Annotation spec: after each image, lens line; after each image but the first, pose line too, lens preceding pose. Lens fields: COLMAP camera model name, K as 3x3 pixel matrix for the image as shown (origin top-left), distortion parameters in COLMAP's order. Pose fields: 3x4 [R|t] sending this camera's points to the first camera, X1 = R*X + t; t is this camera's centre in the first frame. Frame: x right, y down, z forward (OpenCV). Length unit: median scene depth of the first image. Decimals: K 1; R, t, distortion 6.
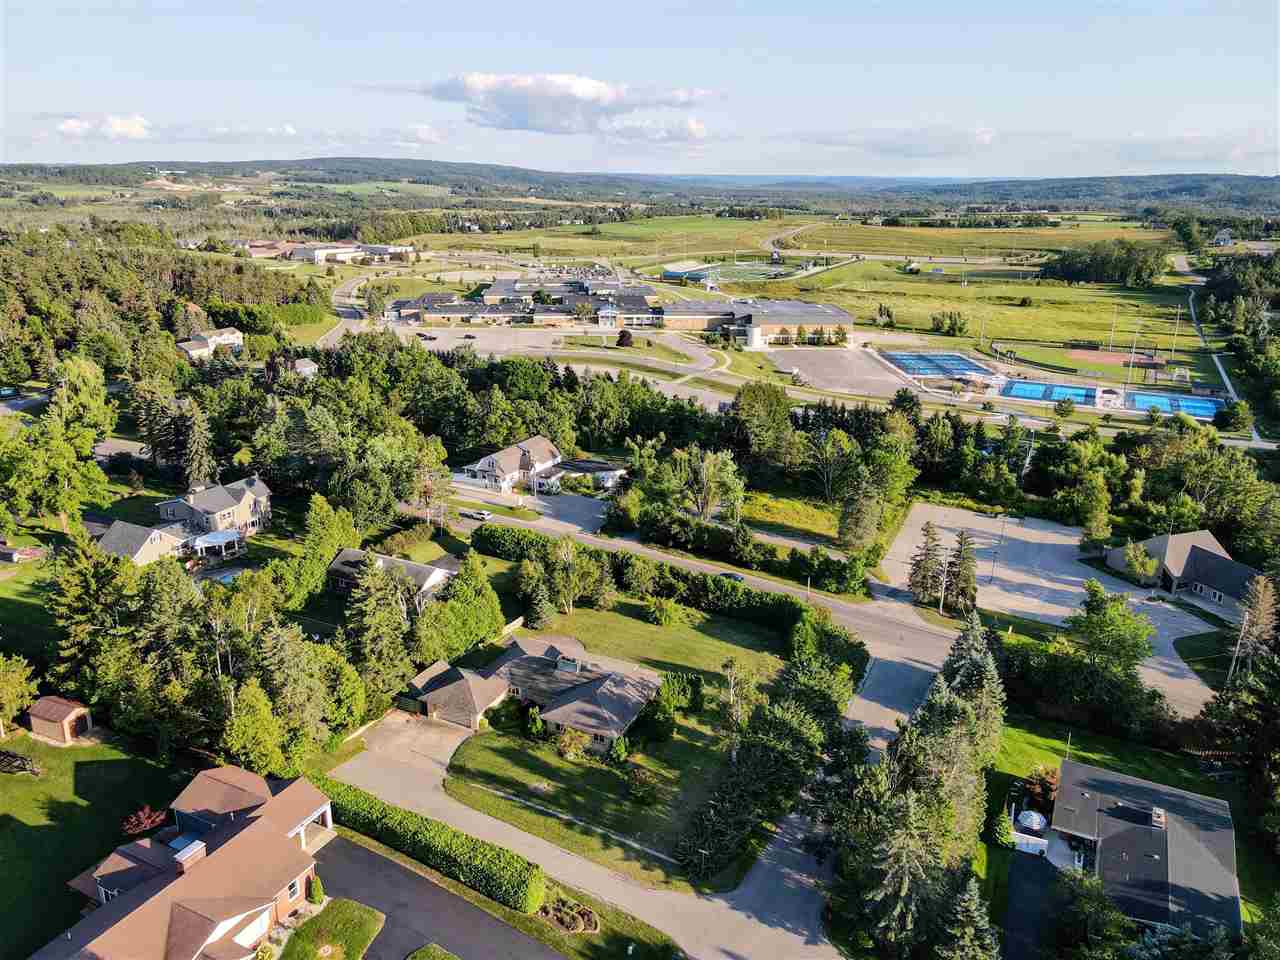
lens RADIAL K [[934.2, 0, 639.6], [0, 934.2, 470.7], [0, 0, 1]] dist [0.001620, 0.042367]
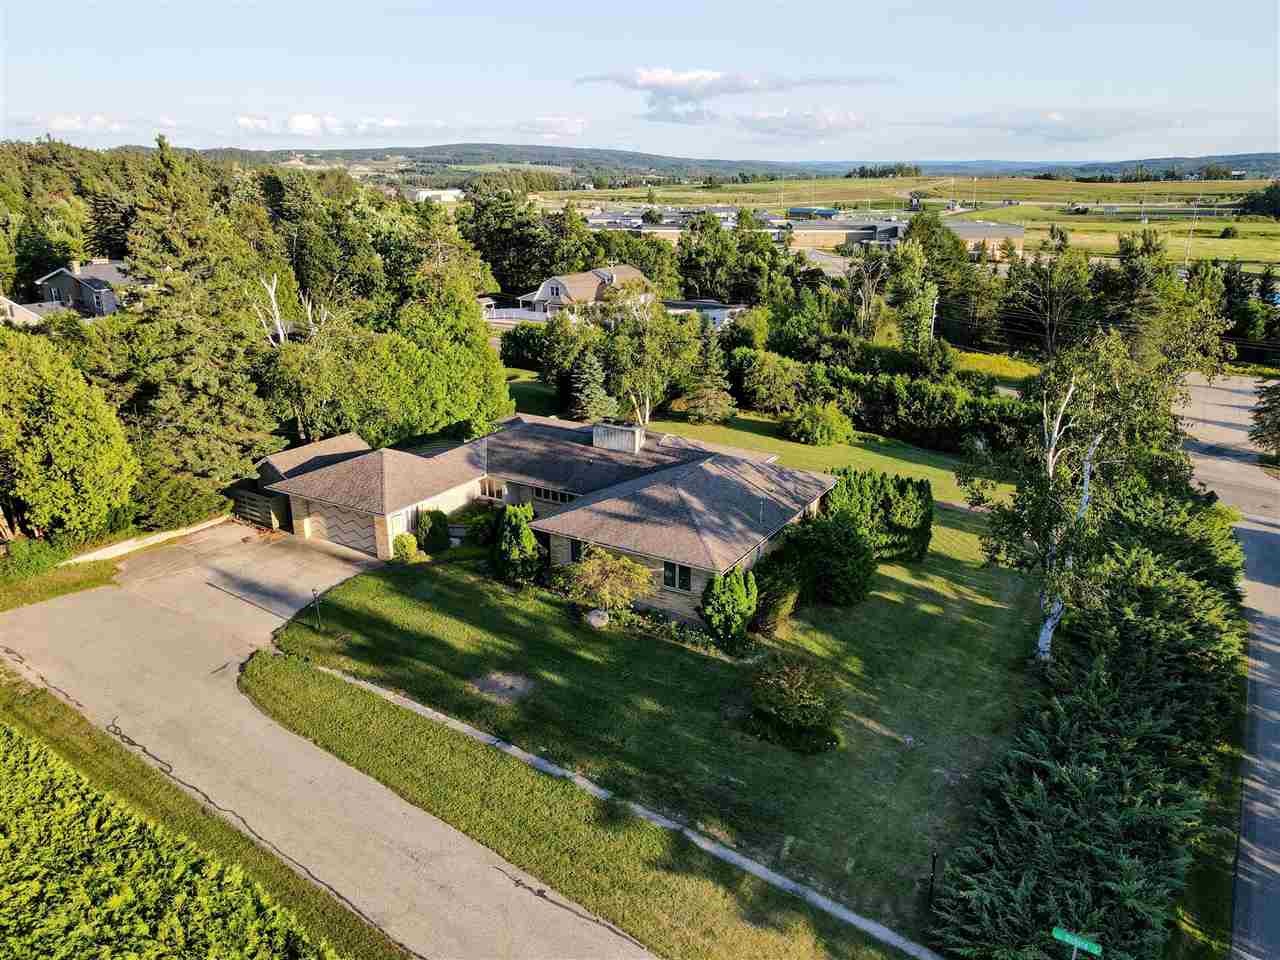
lens RADIAL K [[934.2, 0, 639.6], [0, 934.2, 470.7], [0, 0, 1]] dist [0.001620, 0.042367]
pose [[0.992258, 0.029192, -0.120718, -0.006318], [-0.028134, 0.999549, 0.010456, 0.107911], [0.120969, -0.006979, 0.992632, 0.280932]]
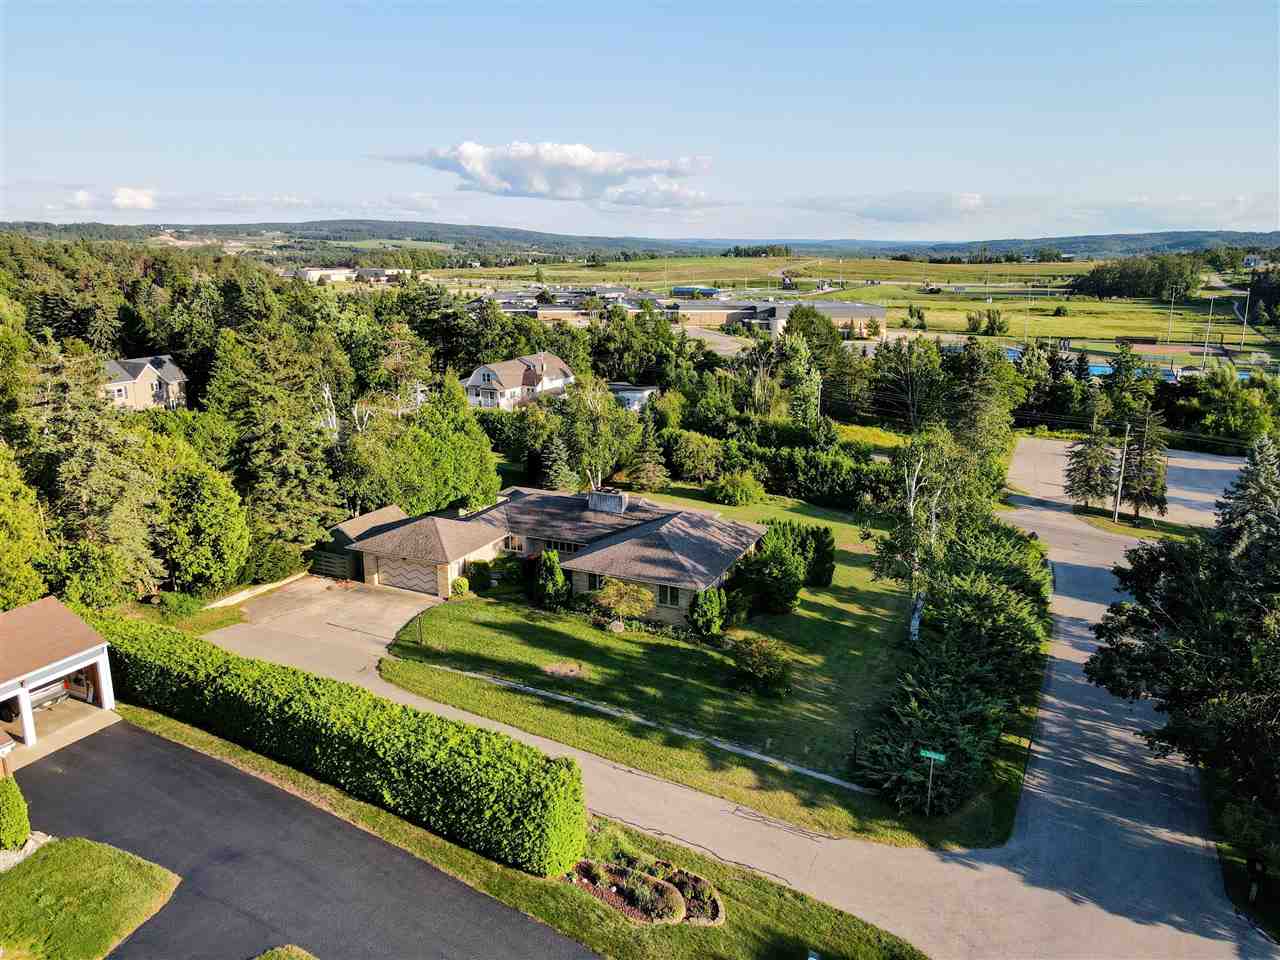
lens RADIAL K [[934.2, 0, 639.6], [0, 934.2, 470.7], [0, 0, 1]] dist [0.001620, 0.042367]
pose [[0.999988, -0.004630, -0.001344, -0.026937], [0.004532, 0.997809, -0.066006, 0.112125], [0.001646, 0.065999, 0.997818, 0.202589]]
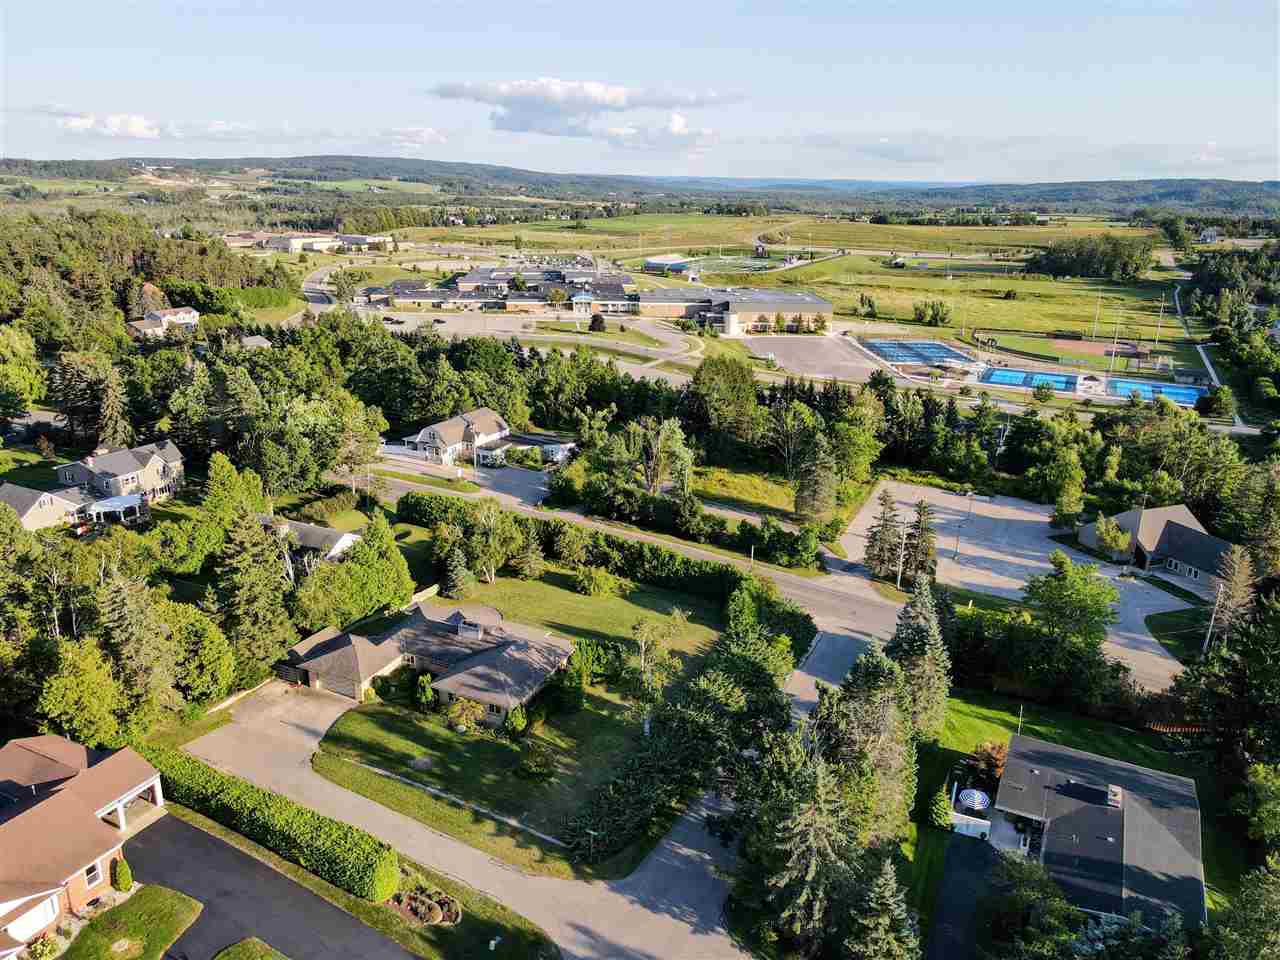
lens RADIAL K [[934.2, 0, 639.6], [0, 934.2, 470.7], [0, 0, 1]] dist [0.001620, 0.042367]
pose [[0.999945, 0.005148, 0.009111, 0.038551], [-0.005128, 0.999984, -0.002292, 0.027205], [-0.009122, 0.002245, 0.999956, 0.048326]]
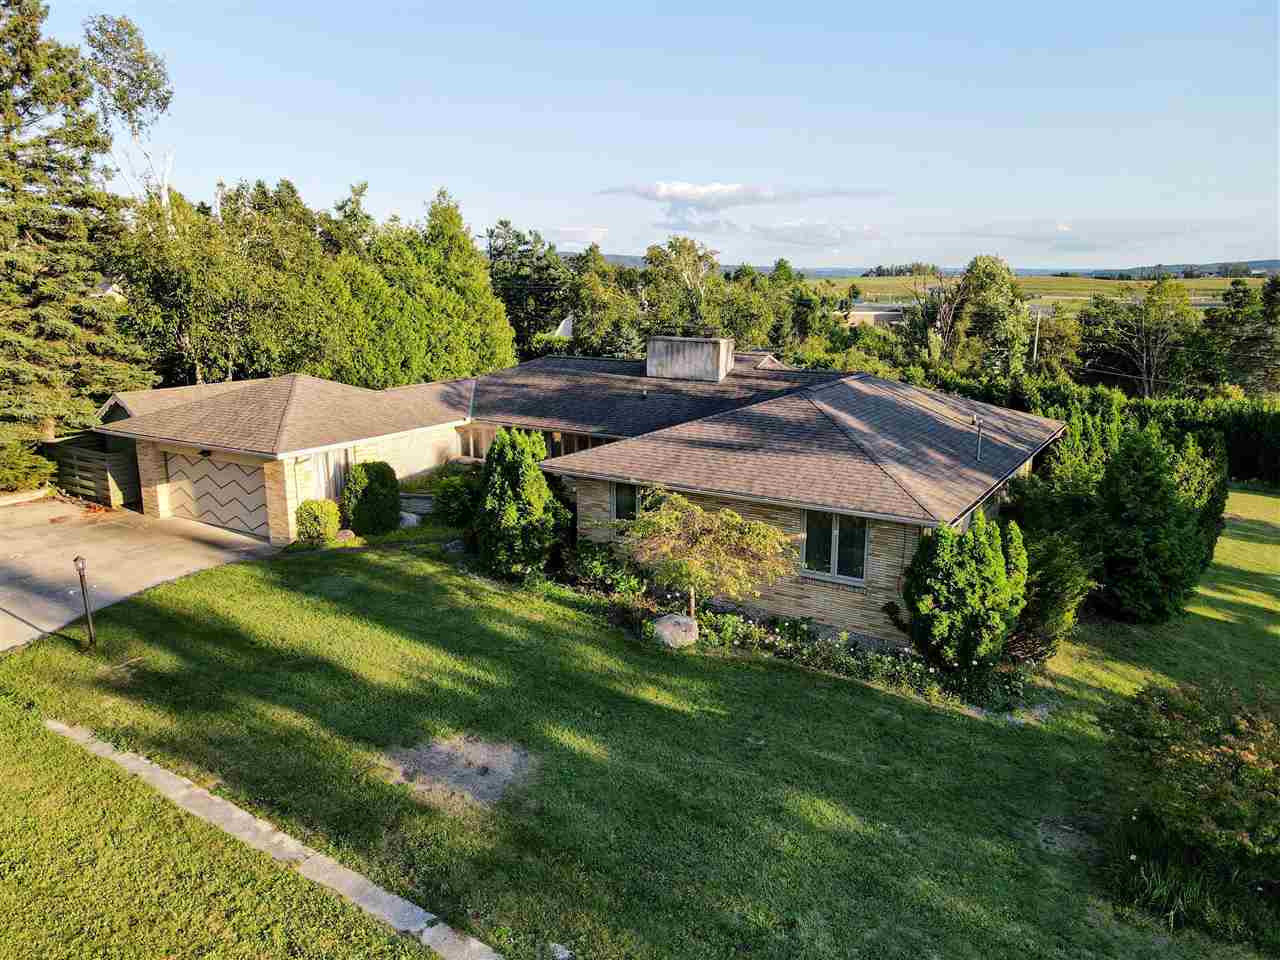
lens RADIAL K [[934.2, 0, 639.6], [0, 934.2, 470.7], [0, 0, 1]] dist [0.001620, 0.042367]
pose [[0.989821, 0.020784, -0.140795, -0.025379], [-0.034428, 0.994865, -0.095175, 0.130645], [0.138094, 0.099054, 0.985453, 0.365553]]
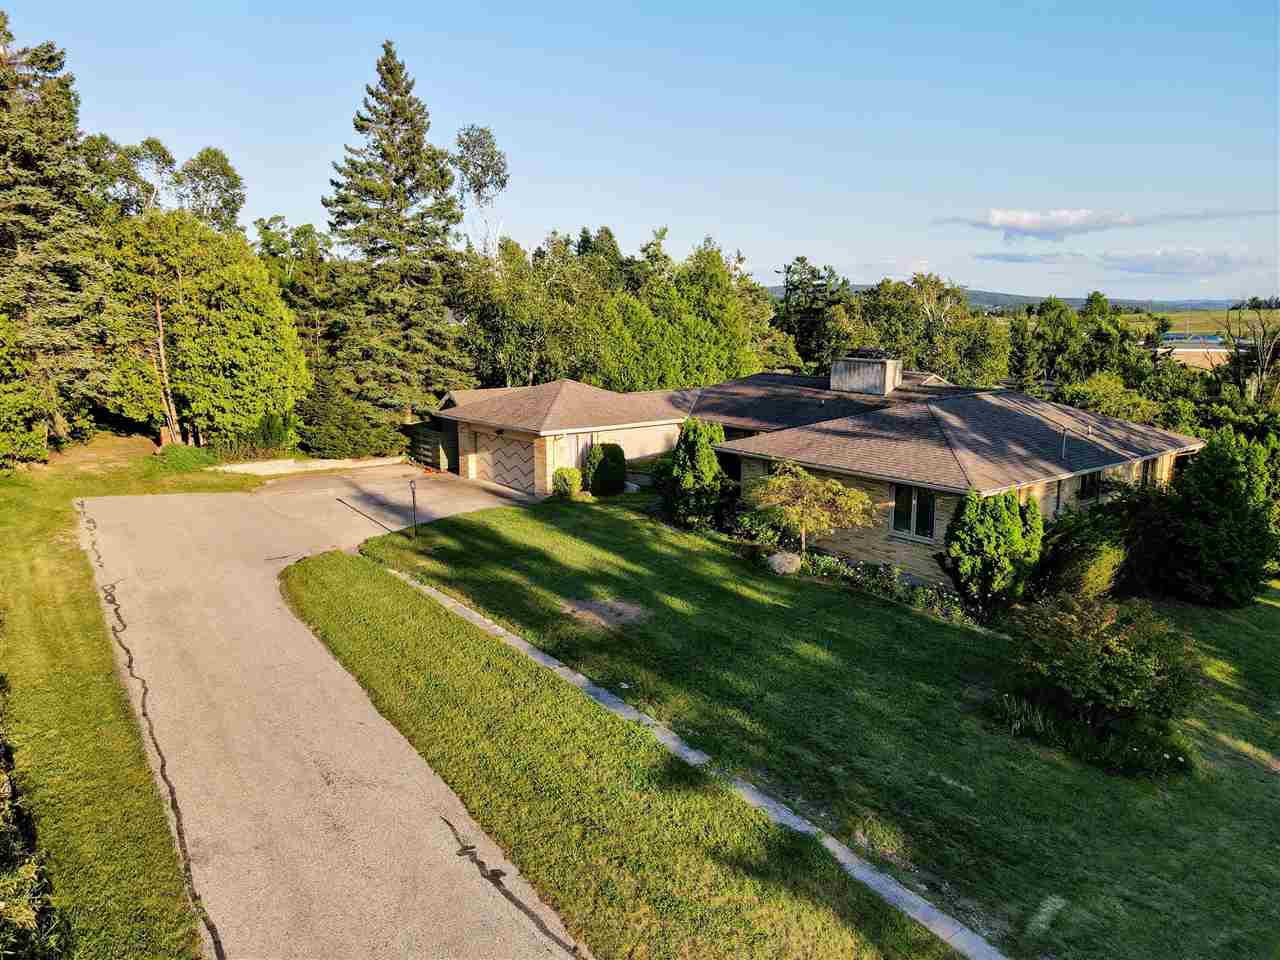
lens RADIAL K [[934.2, 0, 639.6], [0, 934.2, 470.7], [0, 0, 1]] dist [0.001620, 0.042367]
pose [[0.890636, 0.070617, -0.449200, 0.000899], [-0.130050, 0.986161, -0.102823, 0.139586], [0.435722, 0.149997, 0.887495, 0.338722]]
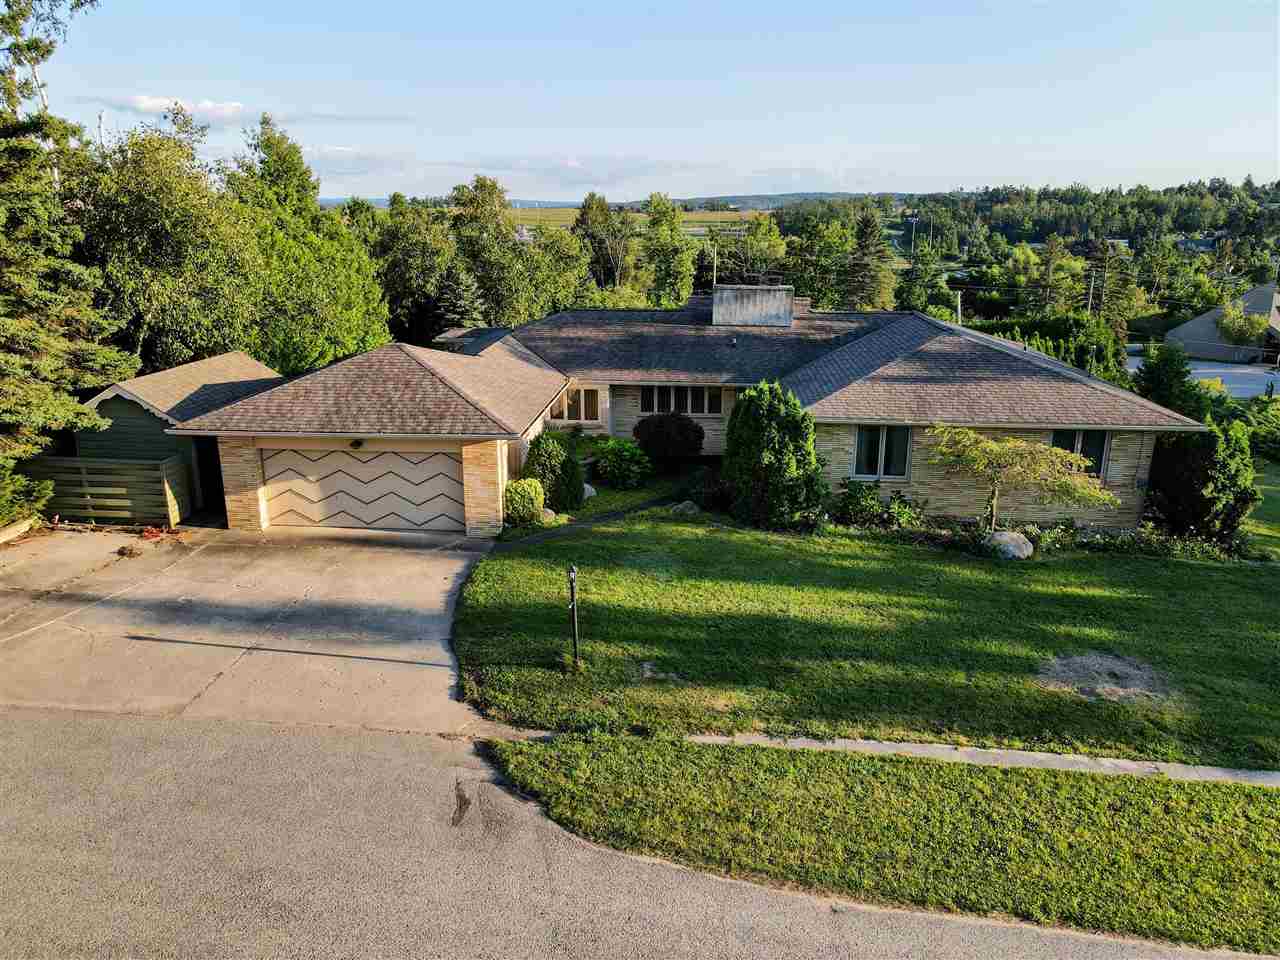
lens RADIAL K [[934.2, 0, 639.6], [0, 934.2, 470.7], [0, 0, 1]] dist [0.001620, 0.042367]
pose [[0.941916, -0.096986, 0.321540, -0.098807], [0.105413, 0.994389, -0.008857, 0.126080], [-0.318877, 0.042237, 0.946855, 0.369681]]
